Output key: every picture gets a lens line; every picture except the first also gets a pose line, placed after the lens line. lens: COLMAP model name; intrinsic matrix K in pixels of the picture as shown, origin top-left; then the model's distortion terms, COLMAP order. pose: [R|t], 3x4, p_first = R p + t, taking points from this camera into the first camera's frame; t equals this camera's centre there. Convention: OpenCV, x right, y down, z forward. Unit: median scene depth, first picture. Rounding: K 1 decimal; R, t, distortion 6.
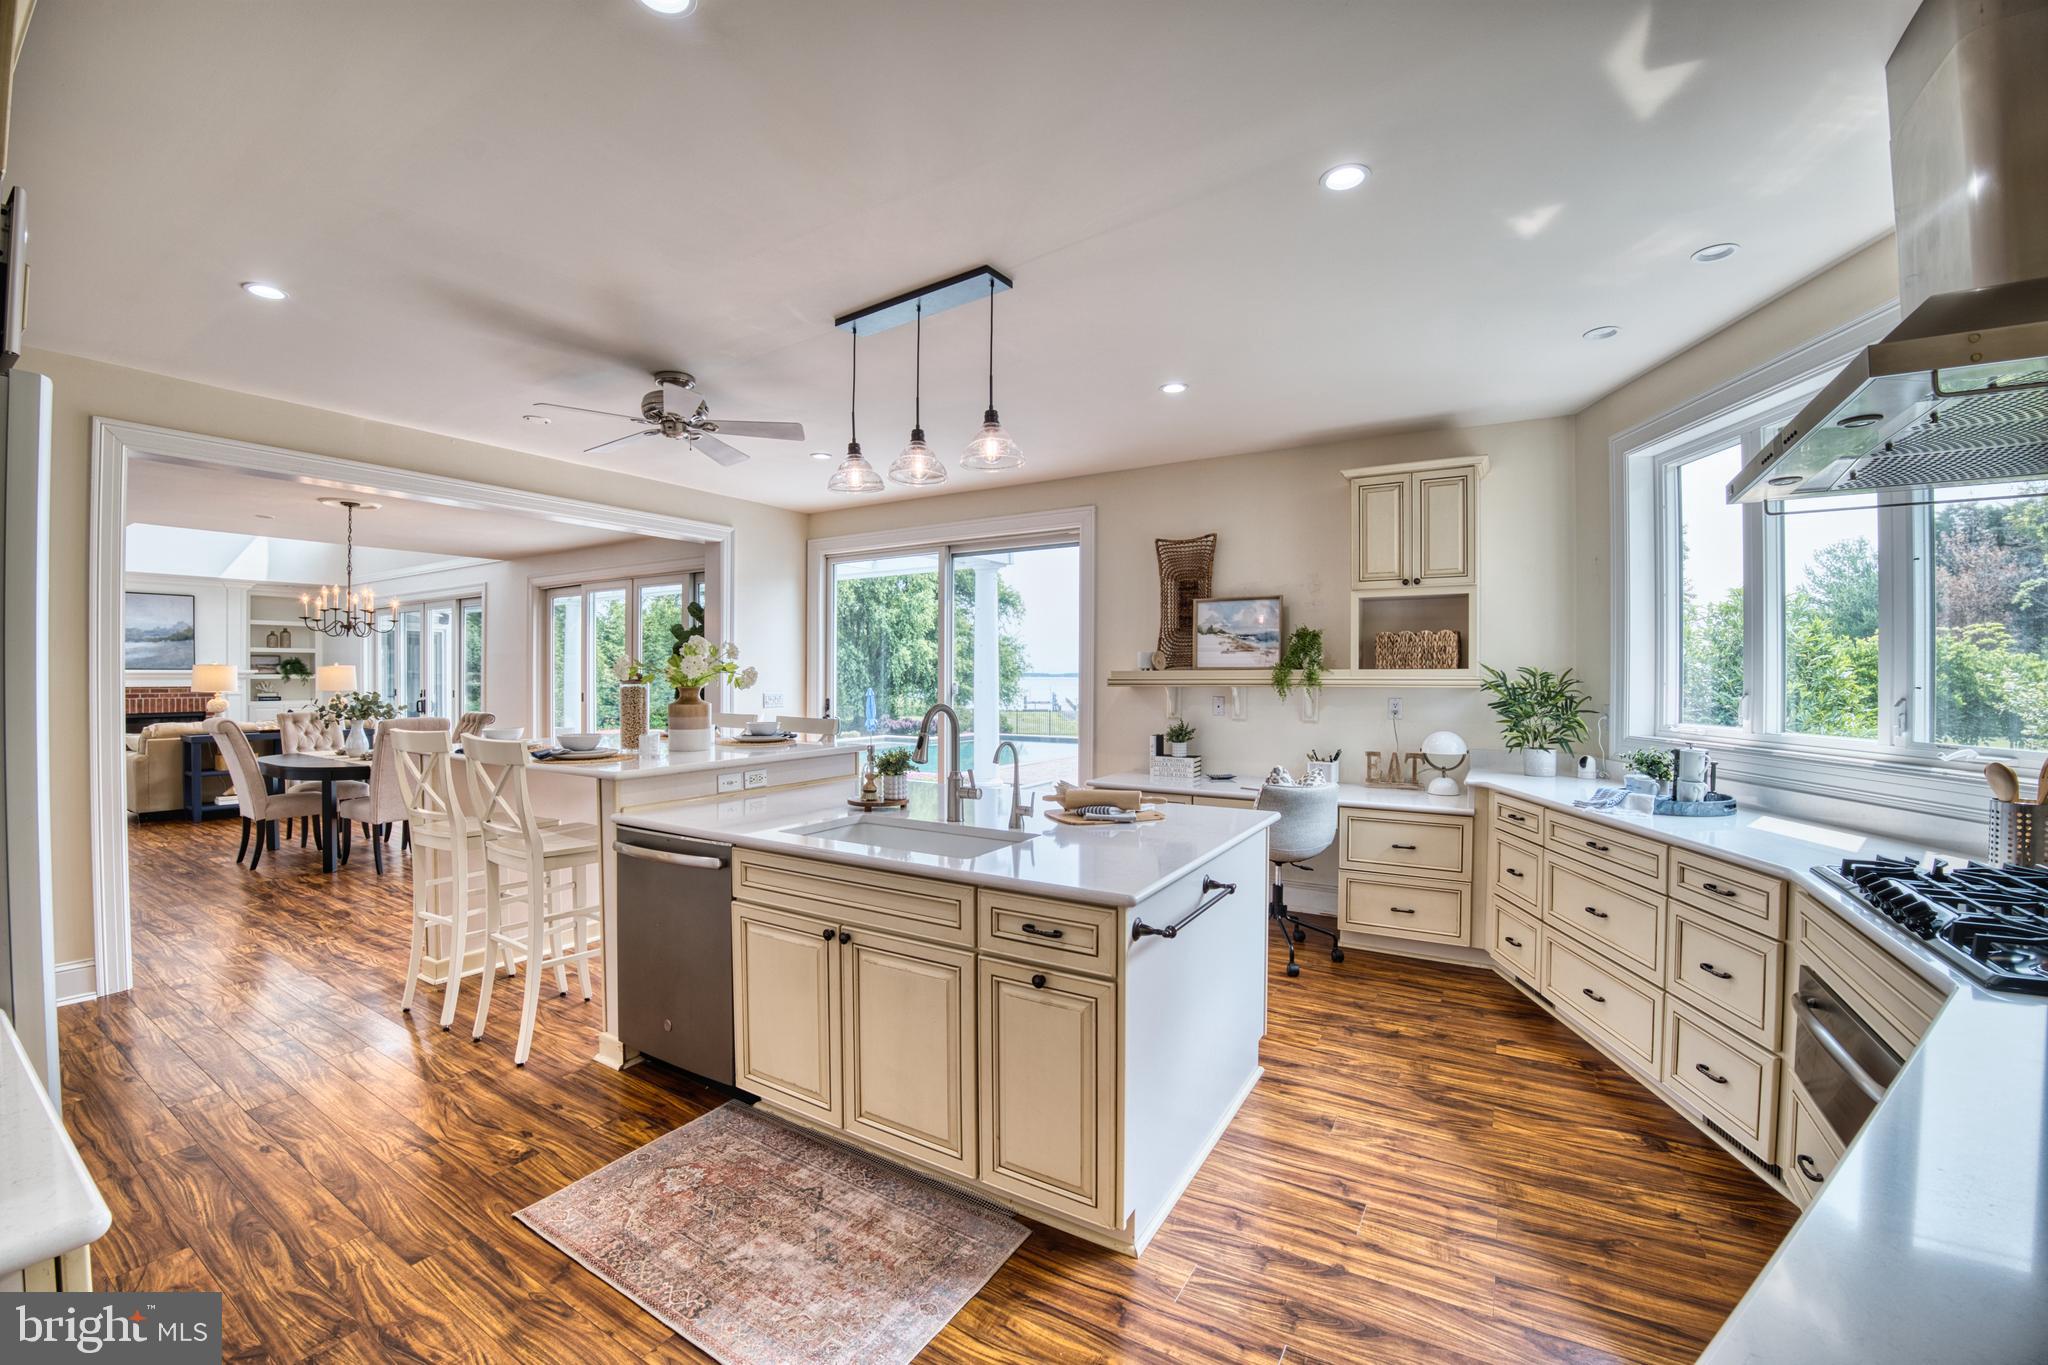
lens RADIAL K [[827.9, 0, 1024.0], [0, 827.9, 682.5], [0, 0, 1]] dist [-0.050408, 0.008083]
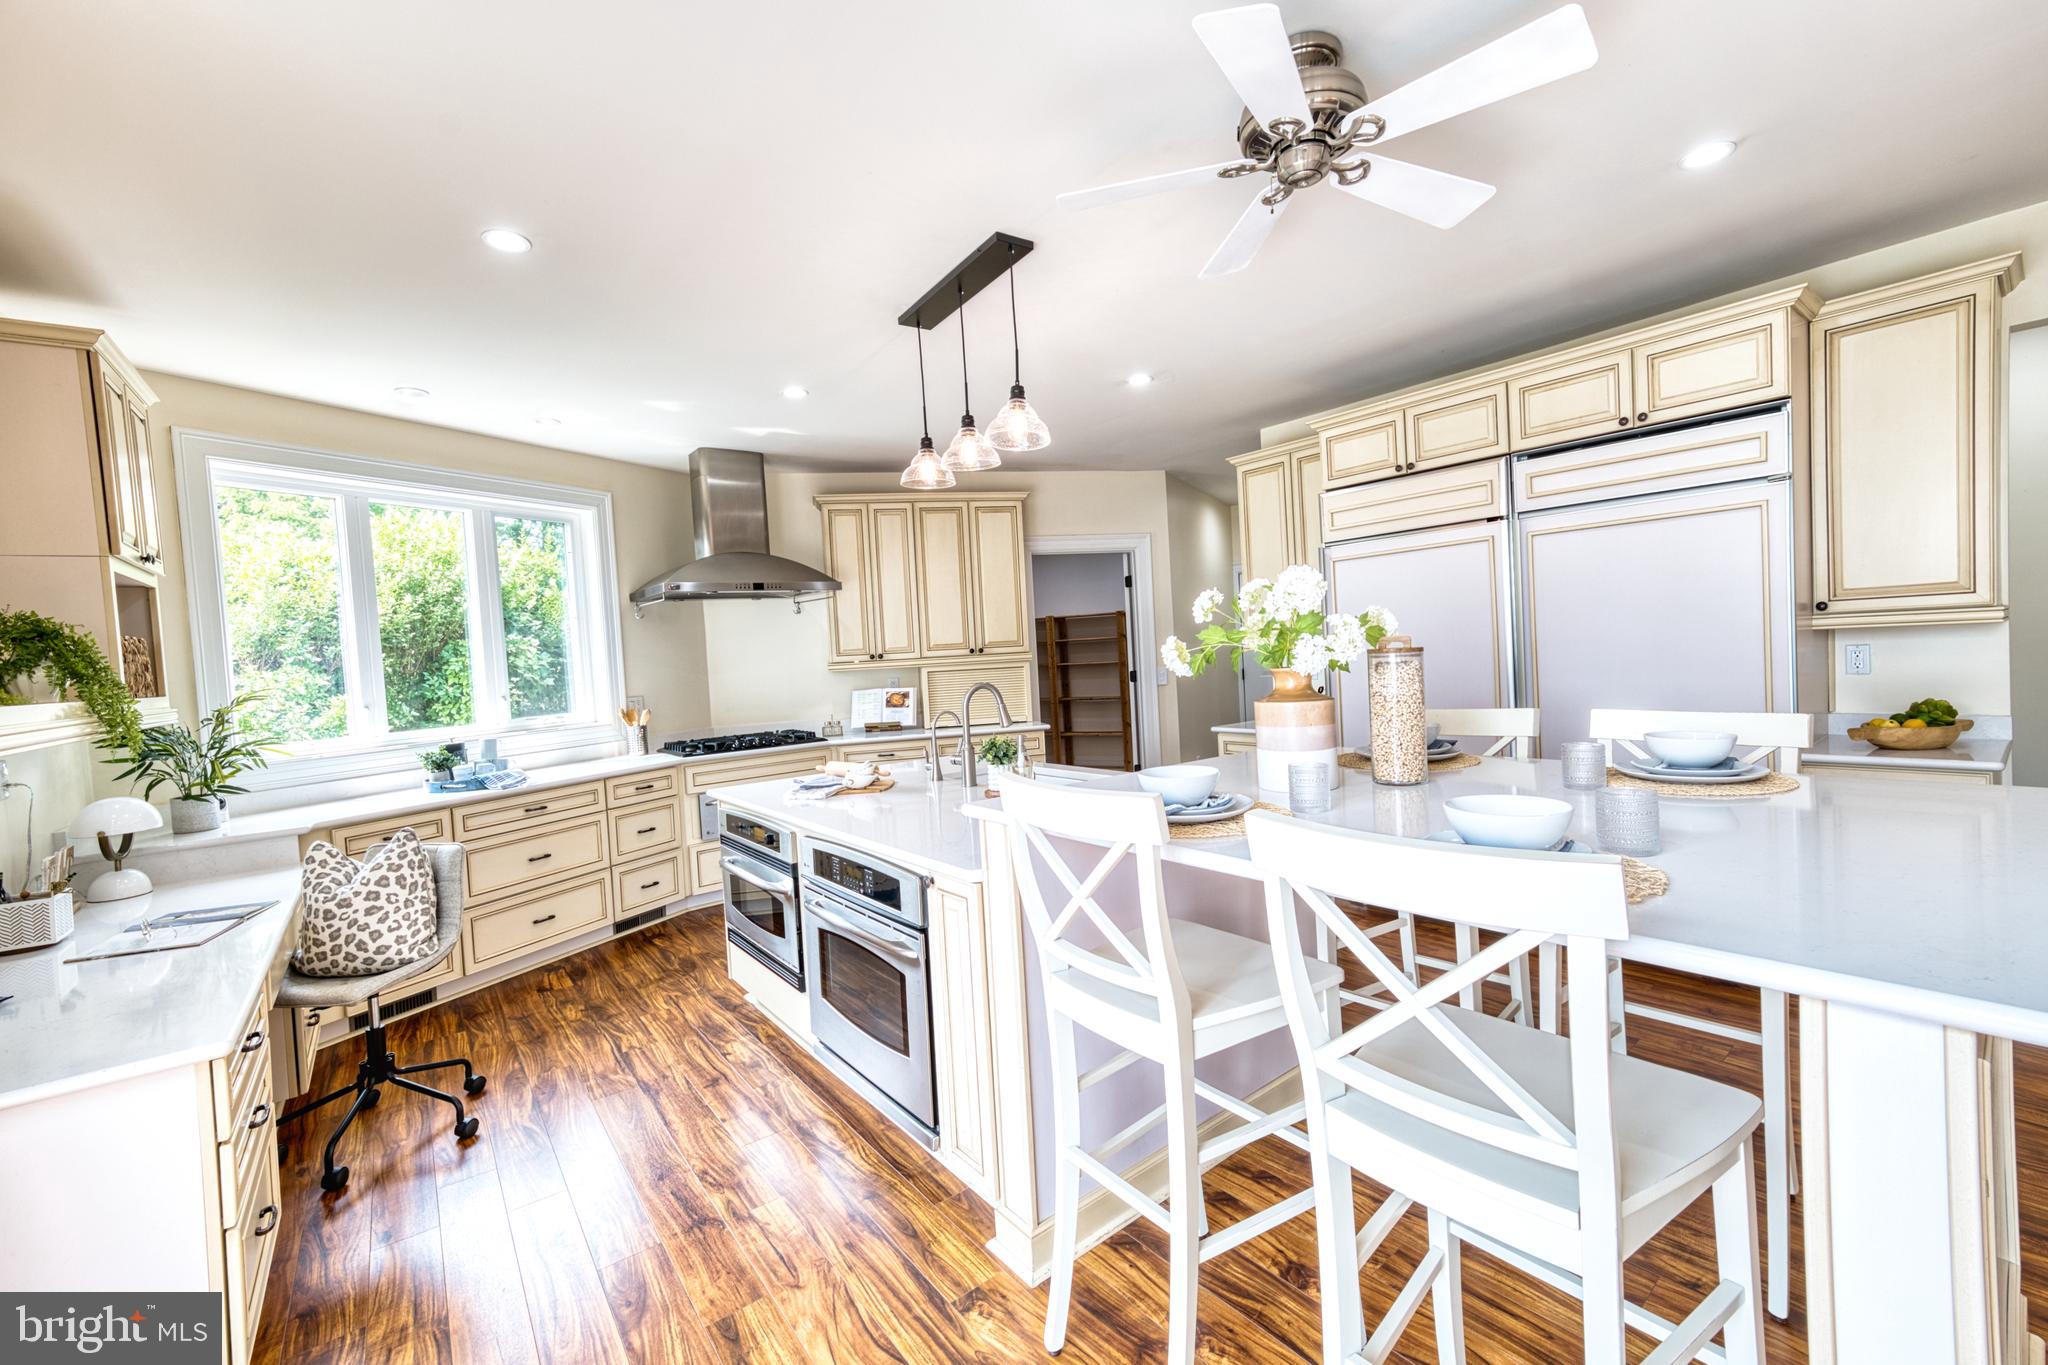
lens RADIAL K [[827.9, 0, 1024.0], [0, 827.9, 682.5], [0, 0, 1]] dist [-0.050408, 0.008083]
pose [[-0.934715, 0.039914, 0.353150, -0.364684], [0.058841, 0.997340, 0.043017, -0.012174], [-0.350493, 0.060988, -0.934577, 1.325036]]
